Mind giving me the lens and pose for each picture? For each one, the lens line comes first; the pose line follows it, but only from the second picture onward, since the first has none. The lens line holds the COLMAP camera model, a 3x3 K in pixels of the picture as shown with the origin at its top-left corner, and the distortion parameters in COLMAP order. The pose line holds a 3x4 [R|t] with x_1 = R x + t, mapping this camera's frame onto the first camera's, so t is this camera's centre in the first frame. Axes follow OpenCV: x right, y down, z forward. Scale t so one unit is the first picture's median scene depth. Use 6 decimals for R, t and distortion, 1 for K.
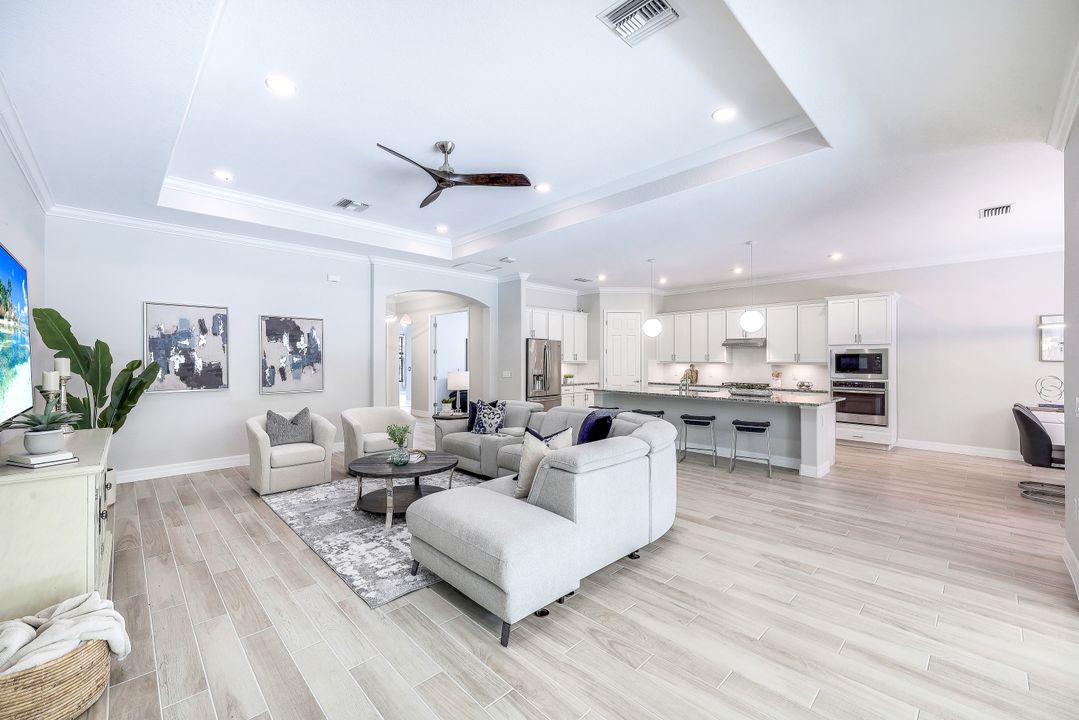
lens RADIAL K [[447.4, 0, 536.6], [0, 447.4, 355.2], [0, 0, 1]] dist [-0.000540, 0.000899]
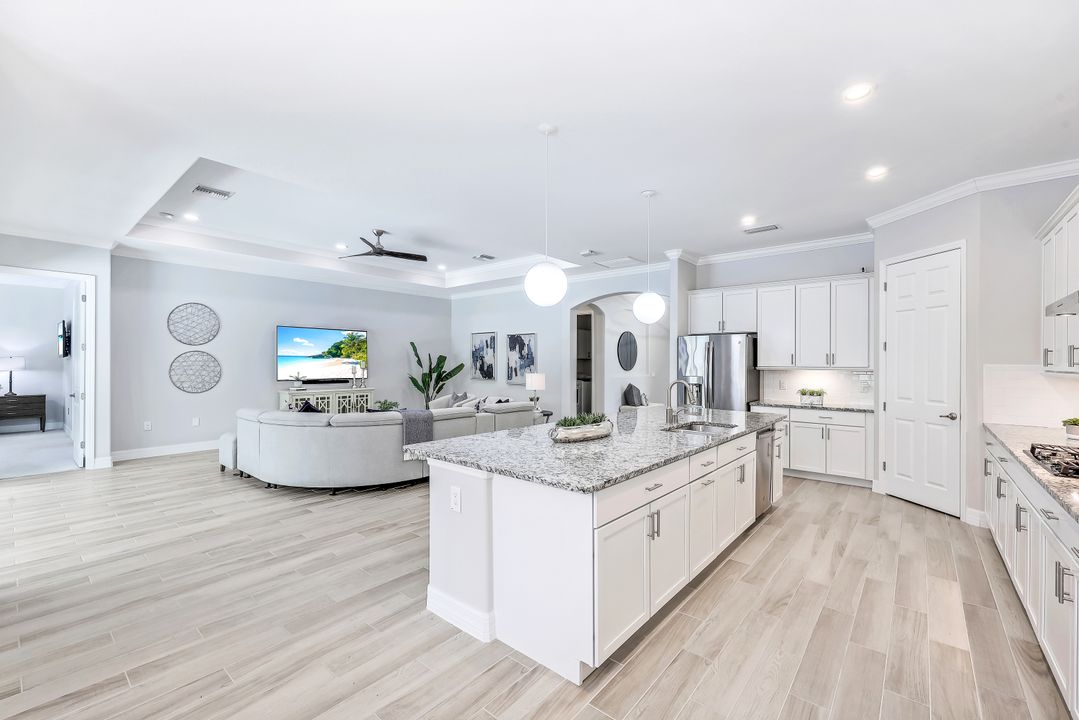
lens RADIAL K [[447.4, 0, 537.9], [0, 447.4, 367.5], [0, 0, 1]] dist [-0.000540, 0.000899]
pose [[0.090120, 0.009220, -0.995888, 0.866686], [0.003653, 0.999947, 0.009589, 0.011333], [0.995924, -0.004503, 0.090081, 0.841324]]
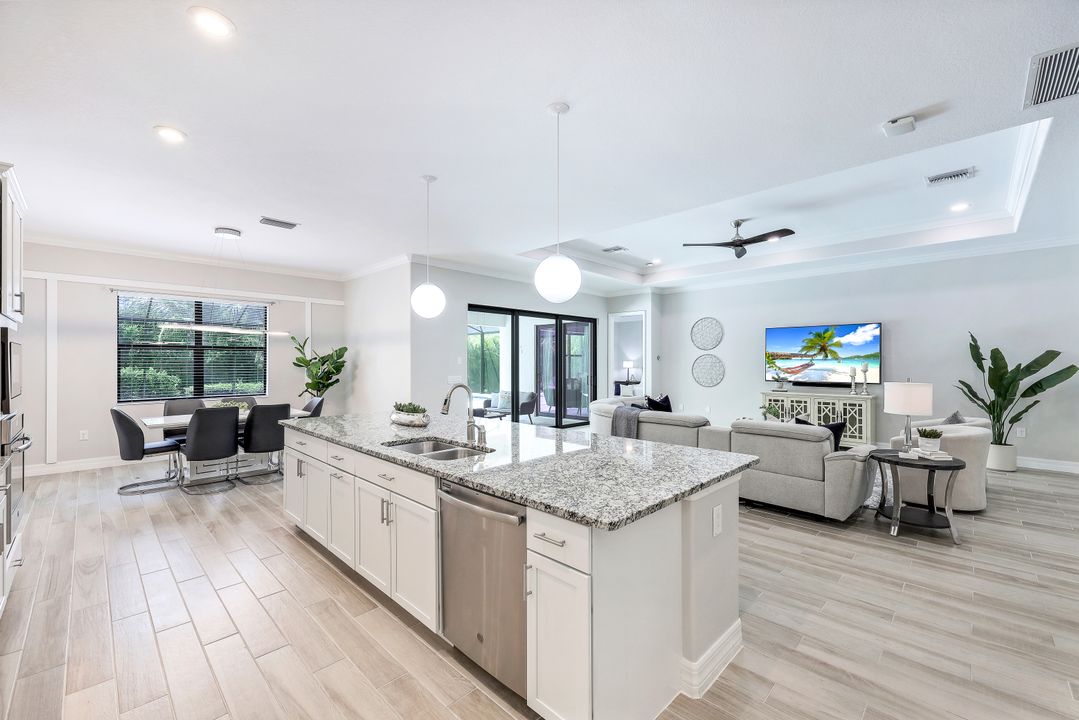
lens RADIAL K [[447.4, 0, 541.7], [0, 447.4, 364.0], [0, 0, 1]] dist [-0.000540, 0.000899]
pose [[-0.999801, -0.001971, -0.019868, 0.292518], [-0.001857, 0.999982, -0.005718, 0.016761], [0.019879, -0.005680, -0.999786, 1.458586]]
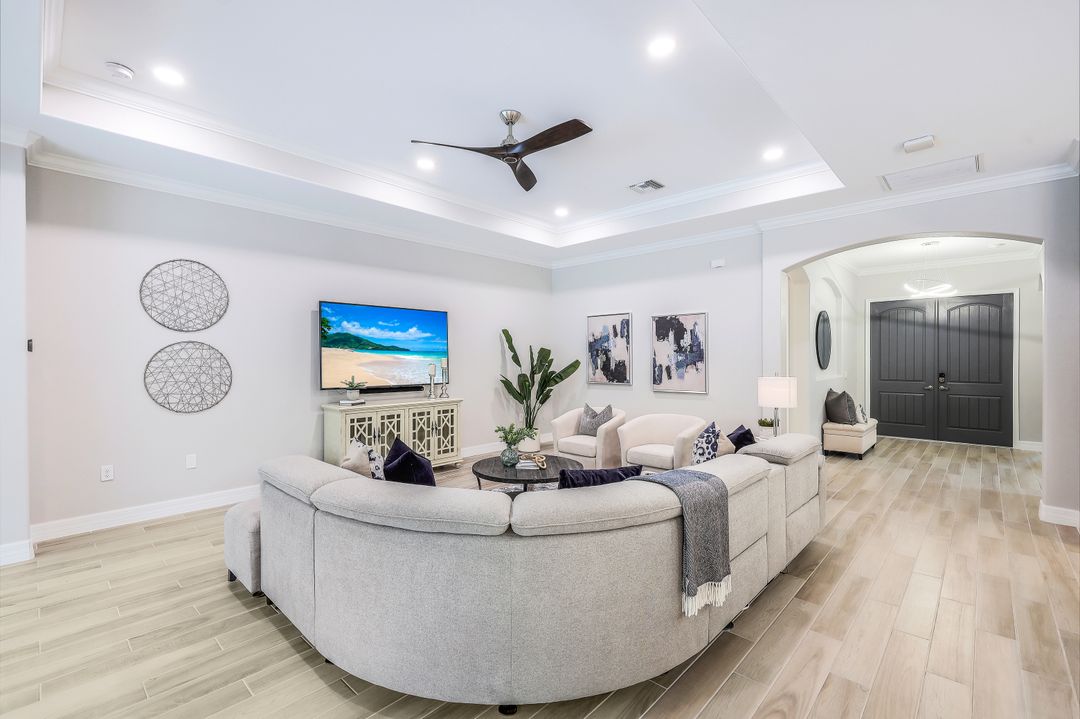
lens RADIAL K [[471.1, 0, 539.2], [0, 471.1, 363.5], [0, 0, 1]] dist [0.009828, 0.000171]
pose [[0.038850, 0.010327, -0.999192, 0.431937], [0.008602, 0.999906, 0.010669, 0.007373], [0.999208, -0.009010, 0.038757, 0.599446]]
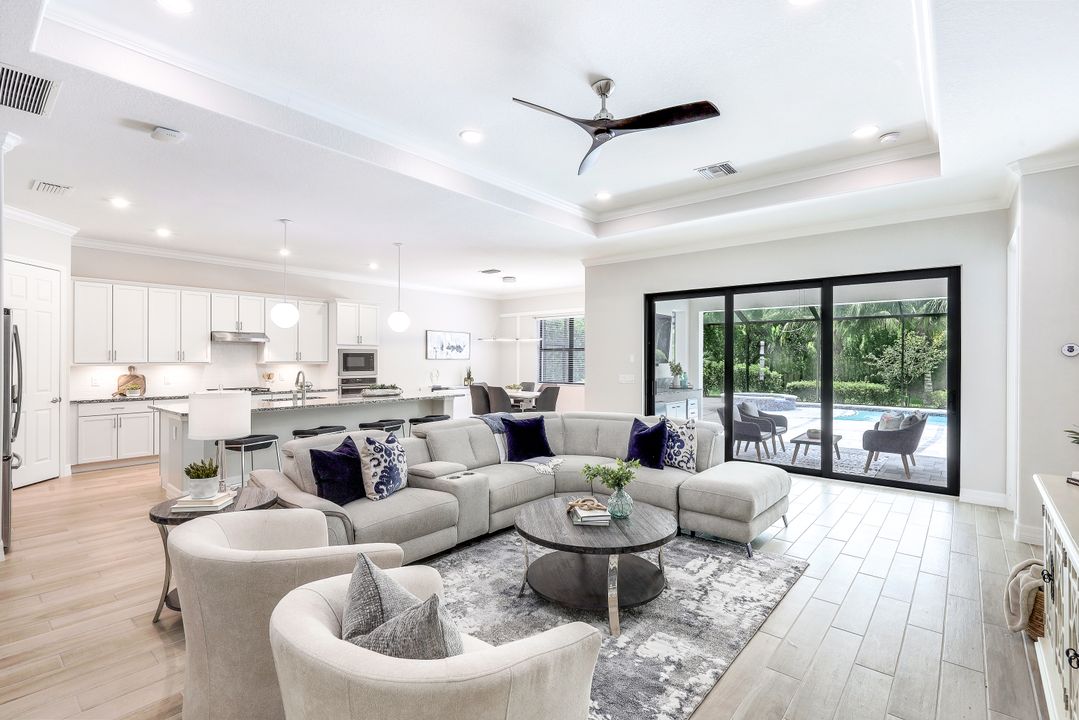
lens RADIAL K [[508.4, 0, 540.3], [0, 508.4, 362.0], [0, 0, 1]] dist [0.002806, -0.000013]
pose [[-0.093542, -0.009834, 0.995567, -0.621544], [-0.009448, 0.999915, 0.008989, 0.003022], [-0.995570, -0.008565, -0.093627, 0.695596]]
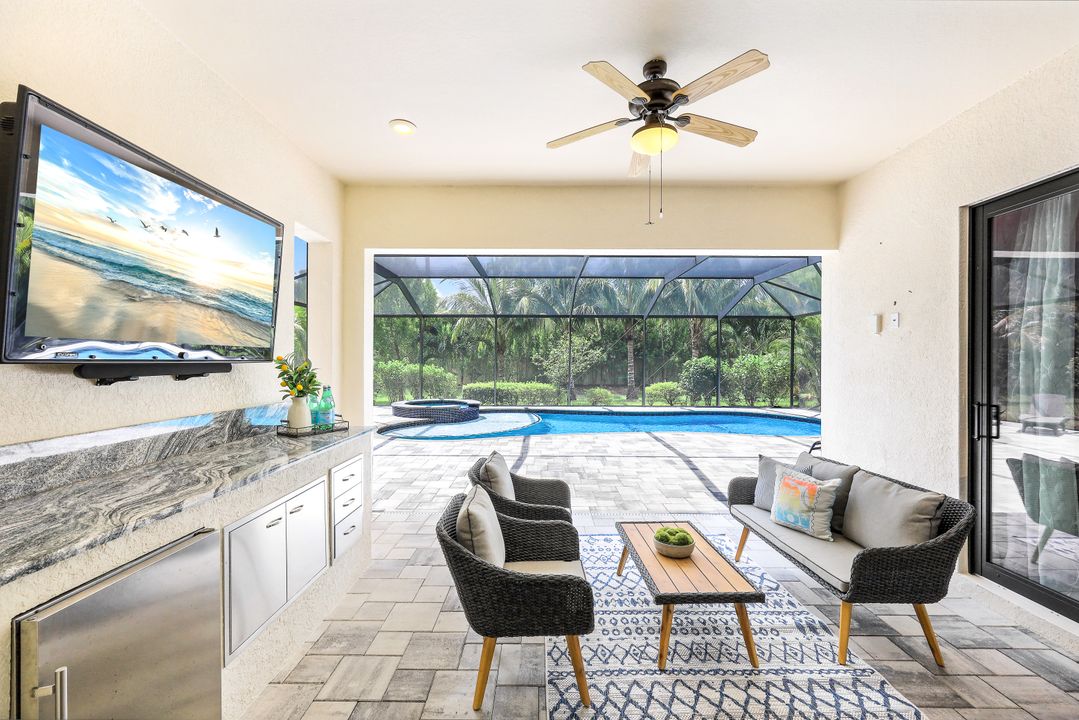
lens RADIAL K [[447.4, 0, 541.4], [0, 447.4, 358.9], [0, 0, 1]] dist [-0.000540, 0.000899]
pose [[-0.706425, -0.007072, 0.707753, 0.268982], [-0.016888, 0.999834, -0.006866, 0.011302], [-0.707587, -0.016802, -0.706427, 0.331130]]
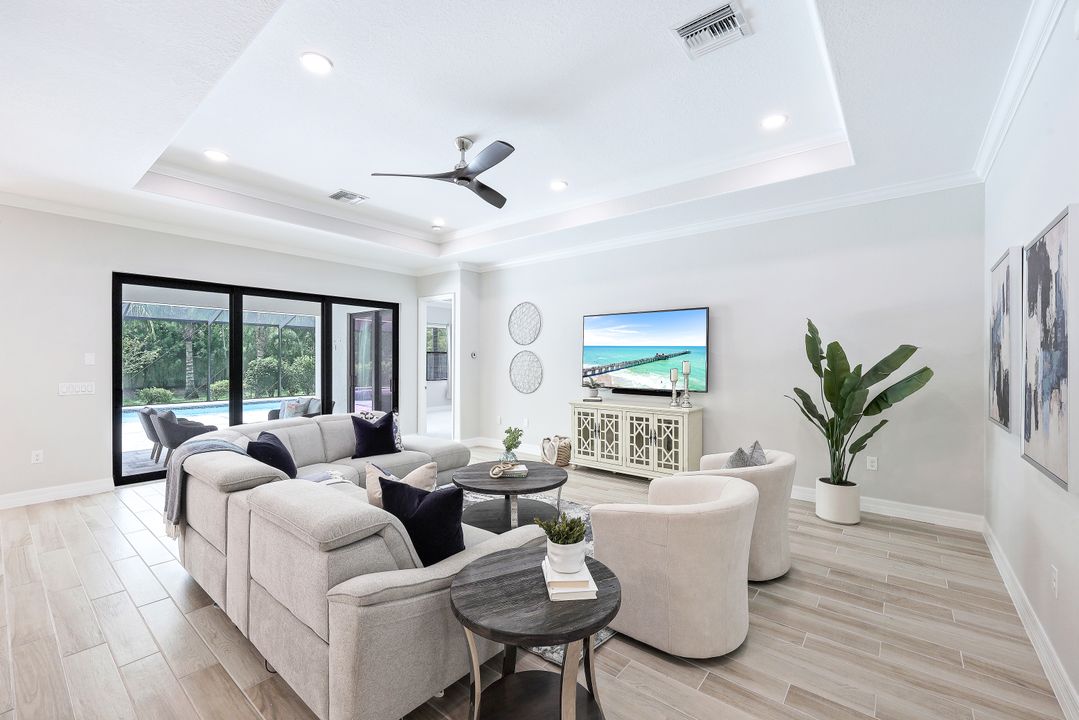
lens RADIAL K [[447.4, 0, 543.3], [0, 447.4, 366.4], [0, 0, 1]] dist [-0.000540, 0.000899]
pose [[-0.994331, -0.003856, -0.106260, -0.151816], [-0.004198, 0.999987, 0.003003, 0.011609], [0.106247, 0.003432, -0.994334, 1.160315]]
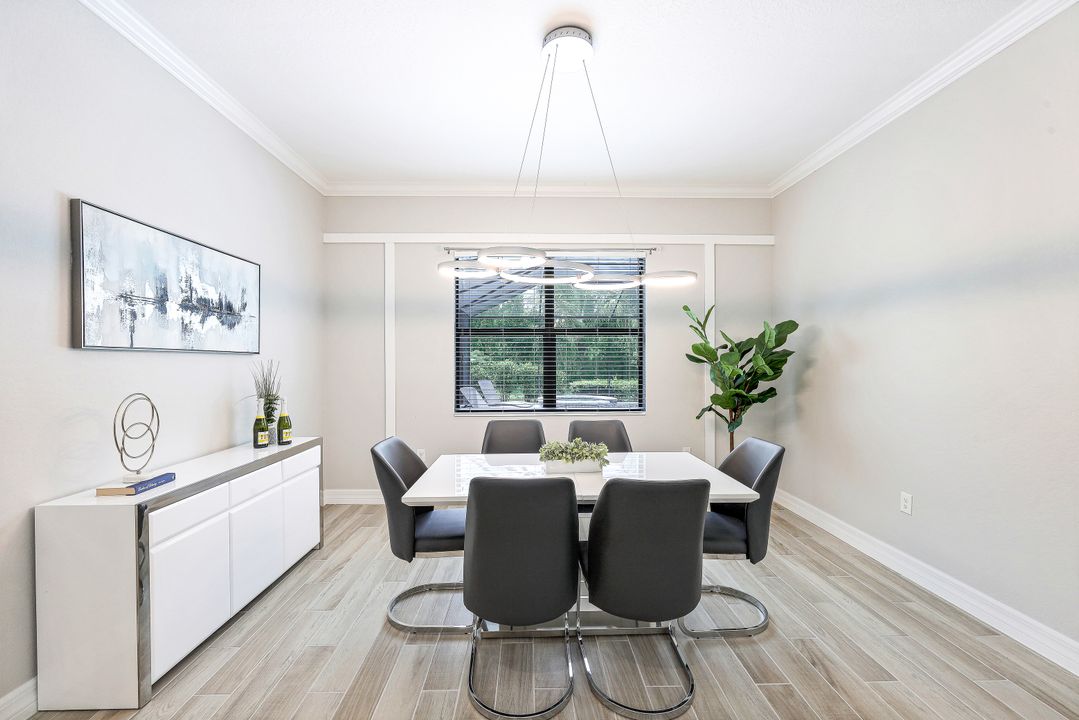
lens RADIAL K [[447.4, 0, 539.8], [0, 447.4, 357.4], [0, 0, 1]] dist [-0.000540, 0.000899]
pose [[-0.731932, 0.000459, 0.681378, 0.619673], [-0.006483, 0.999950, -0.007638, 0.017693], [-0.681347, -0.010007, -0.731892, 0.911467]]
